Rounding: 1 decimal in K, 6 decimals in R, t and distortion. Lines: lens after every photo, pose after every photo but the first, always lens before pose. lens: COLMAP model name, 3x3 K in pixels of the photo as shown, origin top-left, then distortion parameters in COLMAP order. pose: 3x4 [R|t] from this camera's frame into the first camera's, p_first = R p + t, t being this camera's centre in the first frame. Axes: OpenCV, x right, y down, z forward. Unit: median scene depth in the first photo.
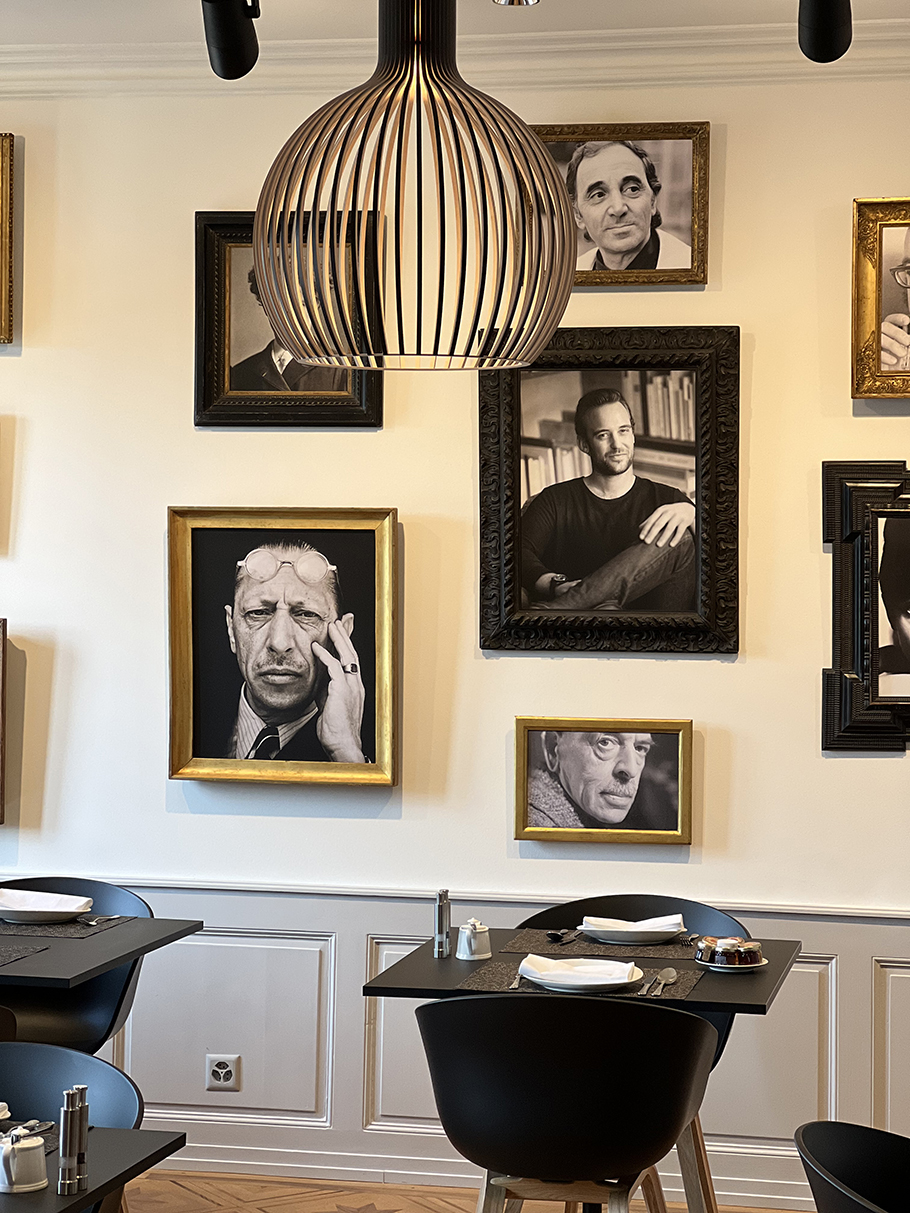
lens RADIAL K [[2705.3, 0, 463.7], [0, 2705.3, 606.4], [0, 0, 1]] dist [0.135278, 0.000000]
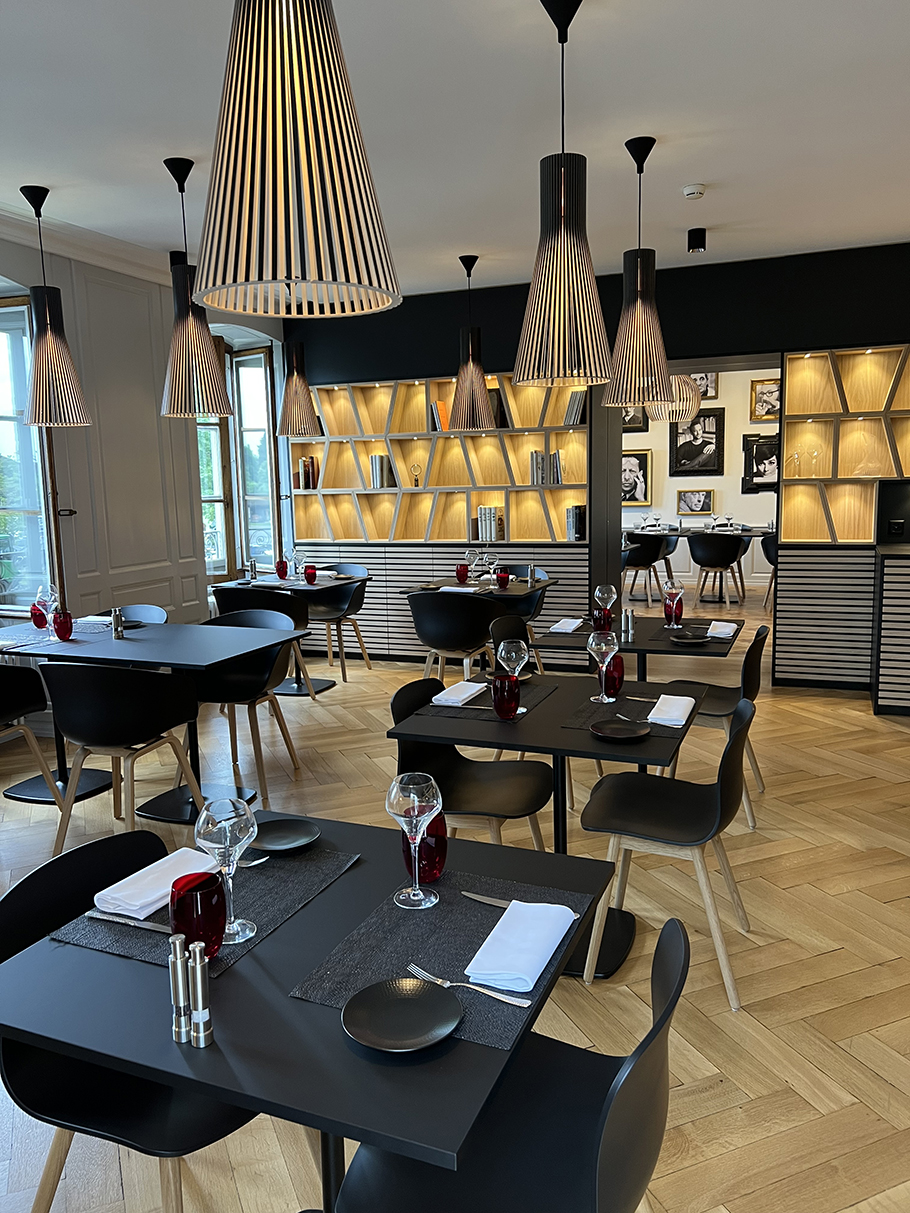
lens RADIAL K [[912.4, 0, 446.5], [0, 912.4, 613.4], [0, 0, 1]] dist [0.082628, -0.107954]
pose [[0.986778, -0.016423, -0.161243, -0.129708], [0.039248, 0.989456, 0.139411, 0.013374], [0.157254, -0.143896, 0.977018, -0.744528]]
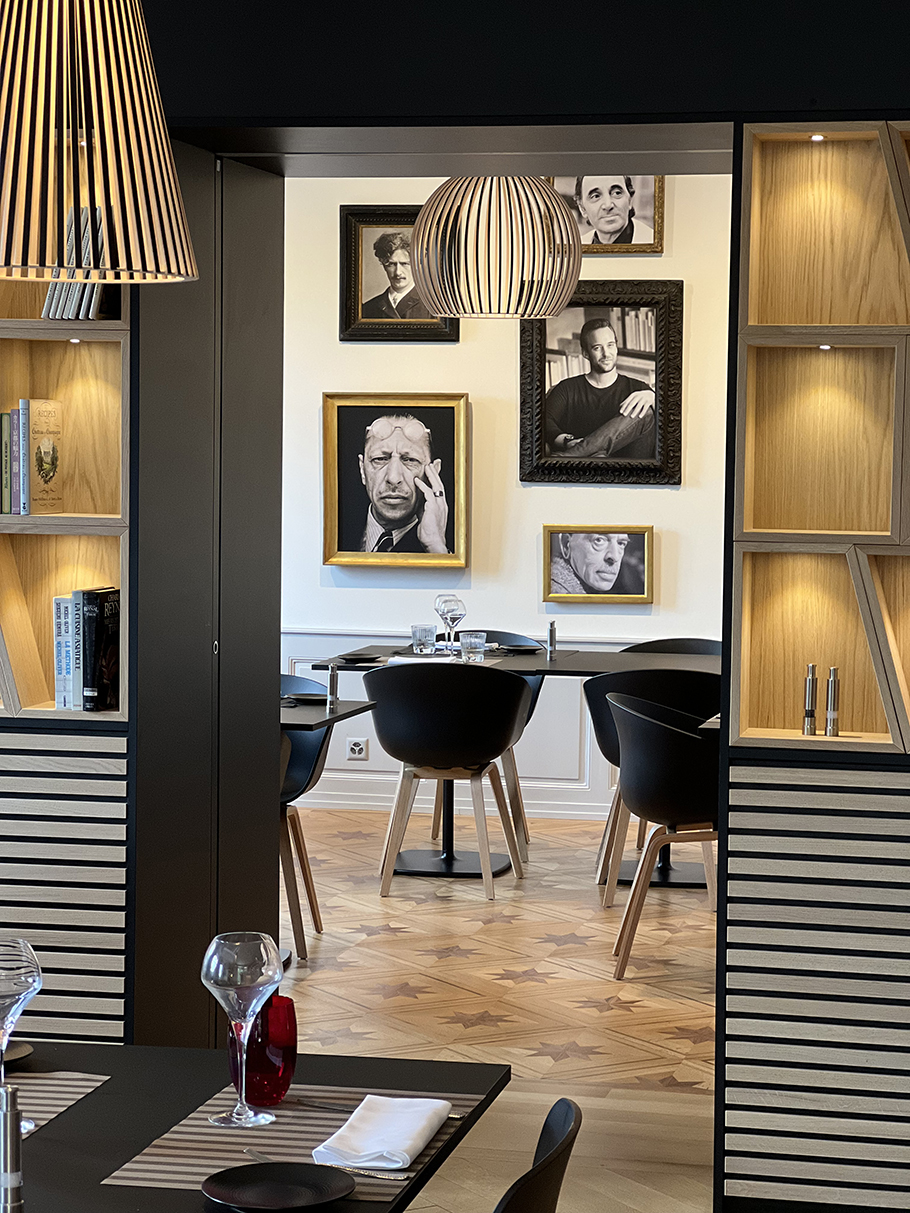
lens RADIAL K [[2705.3, 0, 462.9], [0, 2705.3, 606.8], [0, 0, 1]] dist [0.135278, 0.000000]
pose [[0.999986, -0.001272, 0.005227, -0.036380], [0.000970, 0.998353, 0.057354, -0.002358], [-0.005291, -0.057348, 0.998340, -0.597772]]
